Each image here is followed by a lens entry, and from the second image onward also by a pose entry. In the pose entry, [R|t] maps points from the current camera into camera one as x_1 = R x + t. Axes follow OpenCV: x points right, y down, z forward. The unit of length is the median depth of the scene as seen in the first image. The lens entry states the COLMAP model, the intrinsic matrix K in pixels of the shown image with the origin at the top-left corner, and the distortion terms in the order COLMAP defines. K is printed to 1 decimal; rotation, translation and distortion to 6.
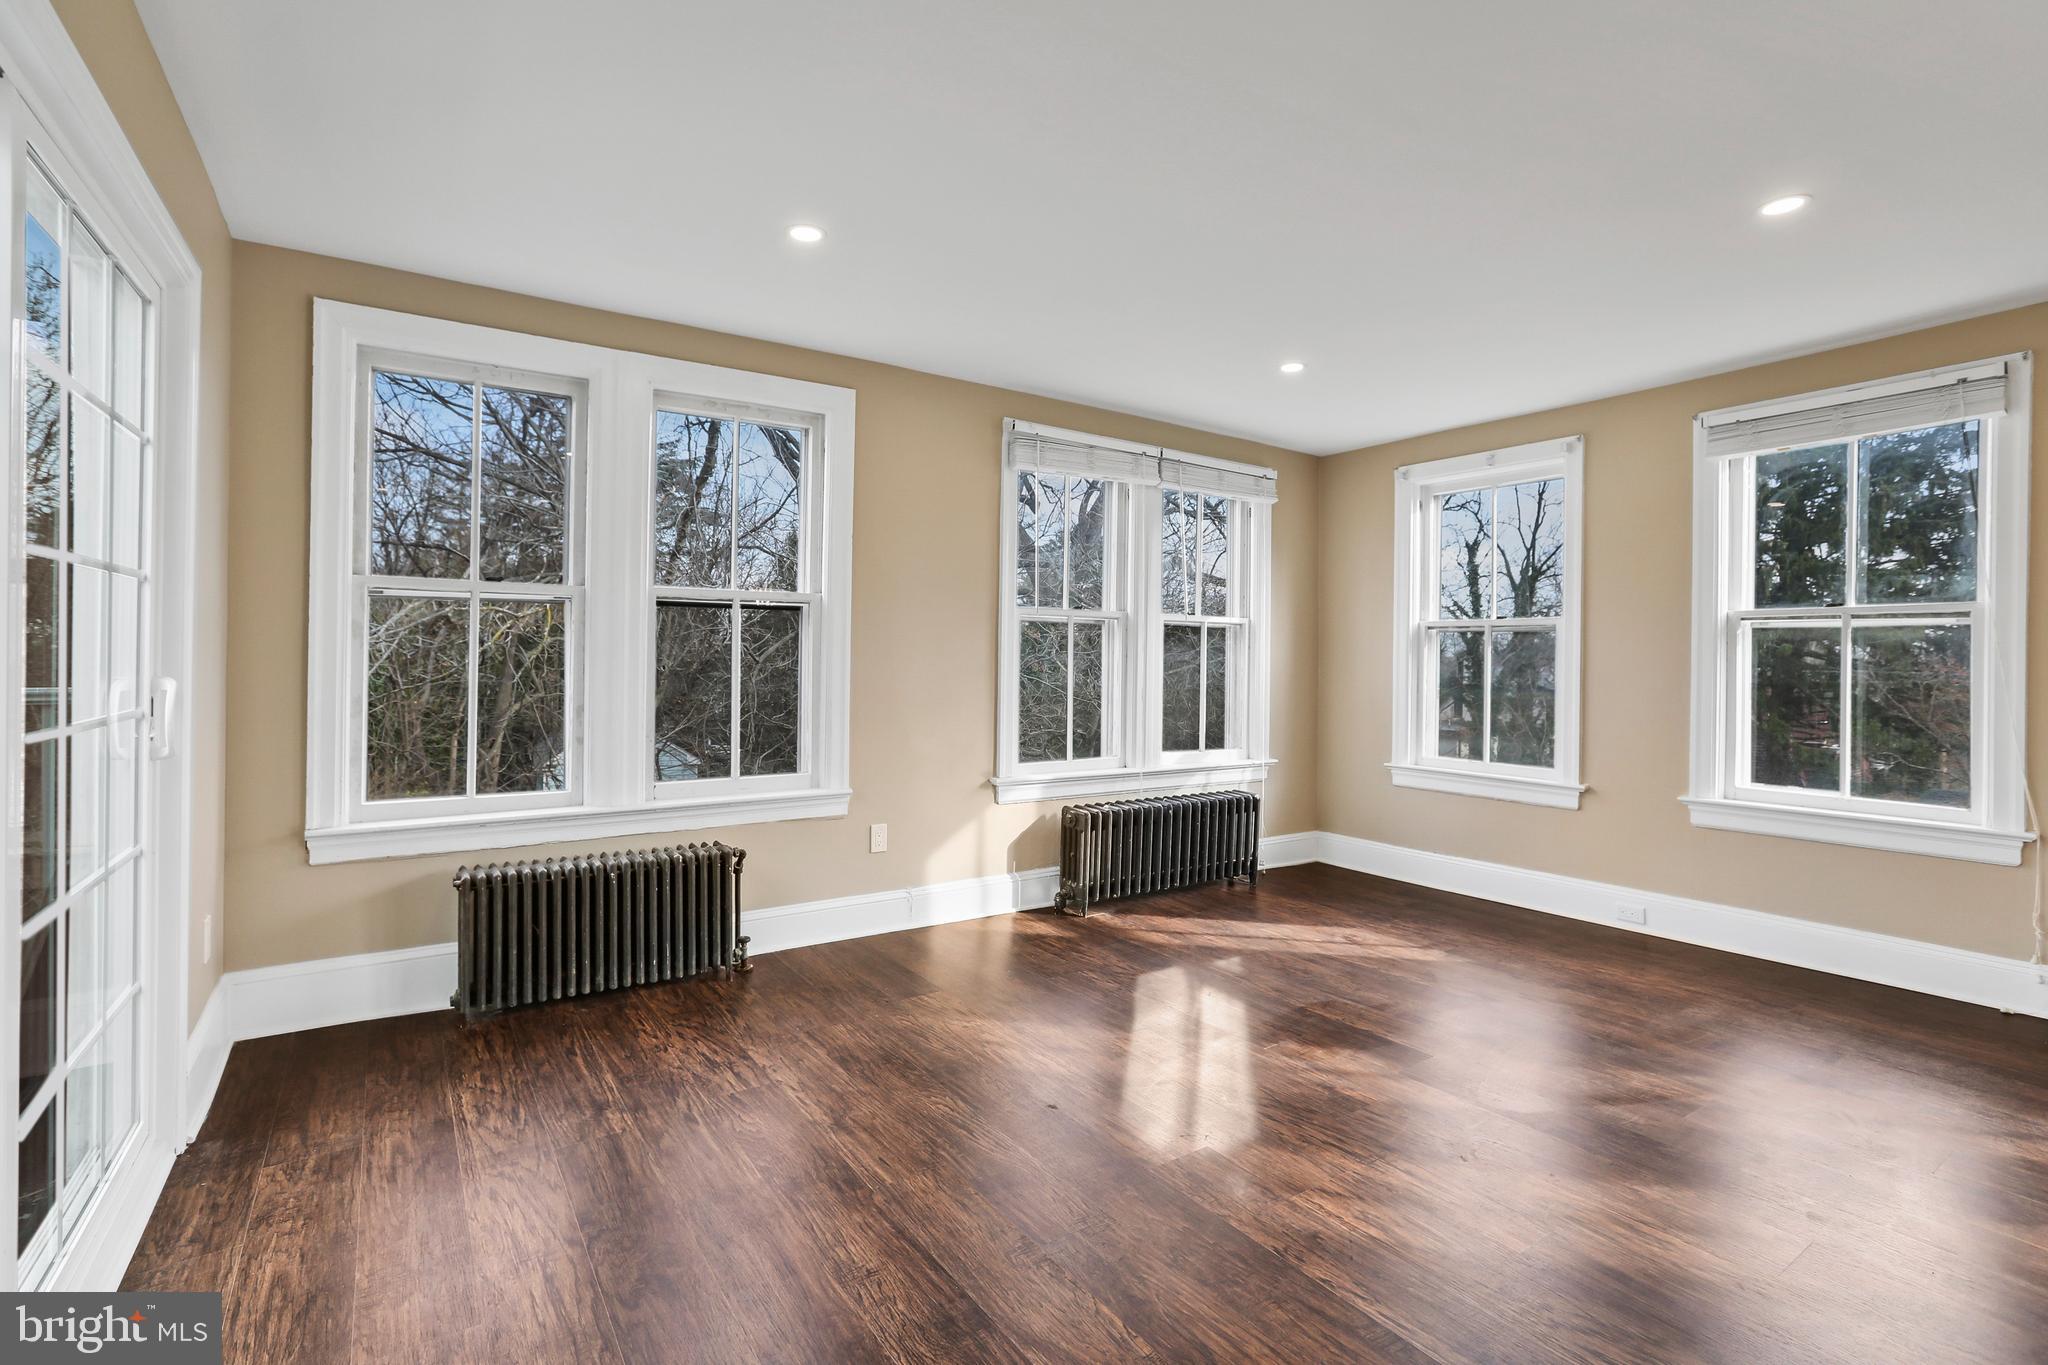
lens RADIAL K [[933.1, 0, 1005.9], [0, 933.1, 655.2], [0, 0, 1]] dist [-0.015296, 0.000826]
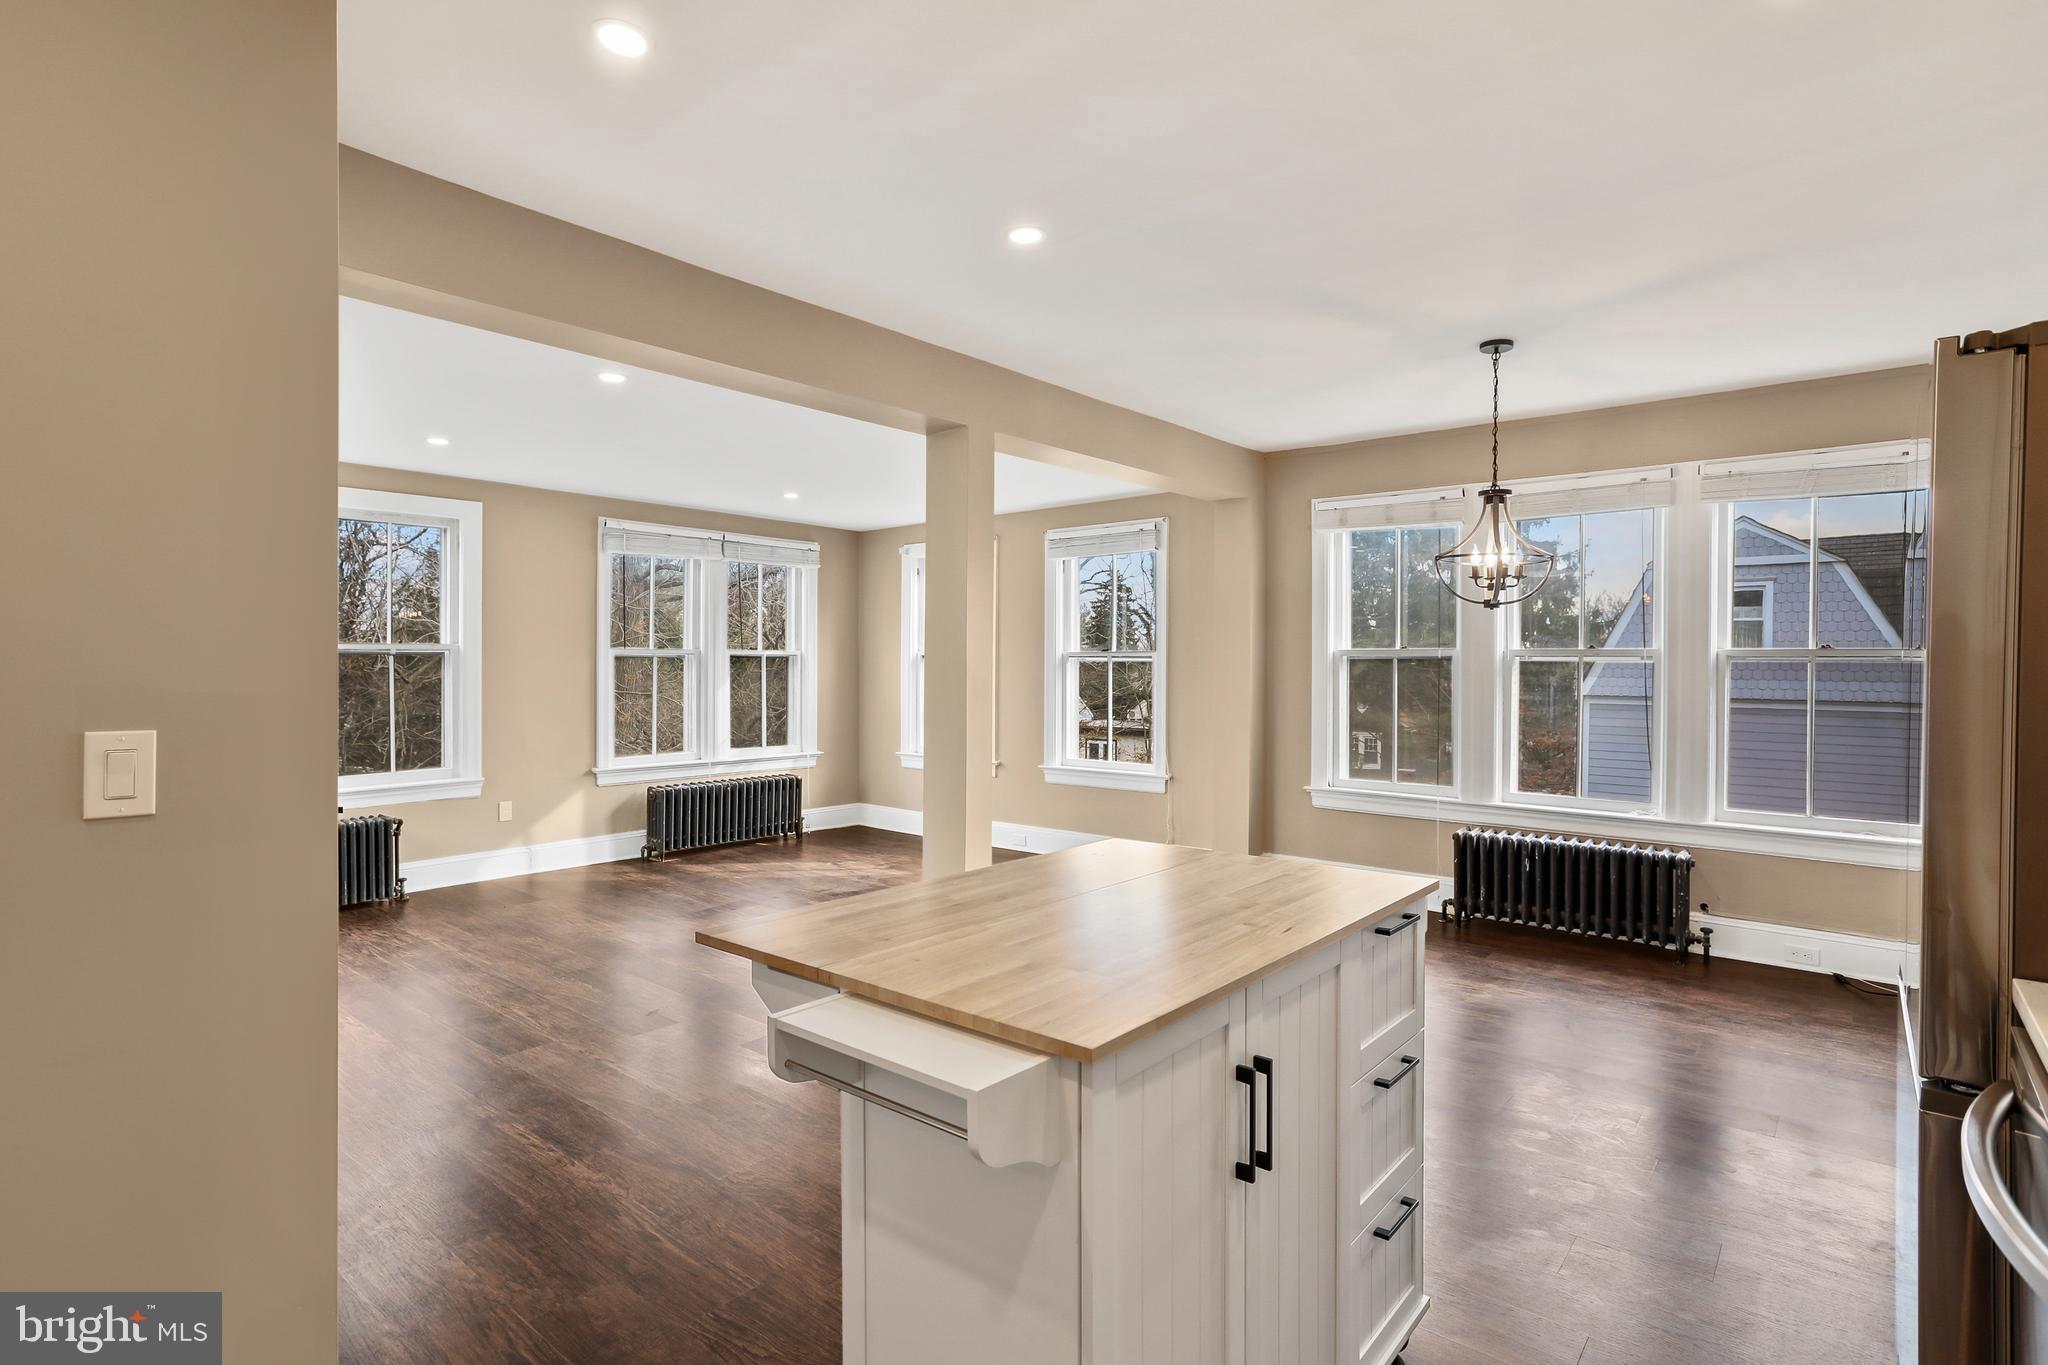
lens RADIAL K [[1050.3, 0, 1017.2], [0, 1050.3, 660.6], [0, 0, 1]] dist [-0.033931, 0.024394]
pose [[0.962818, -0.006549, 0.270071, 0.173713], [0.004922, 0.999965, 0.006700, -0.039146], [-0.270106, -0.005122, 0.962817, -0.687443]]
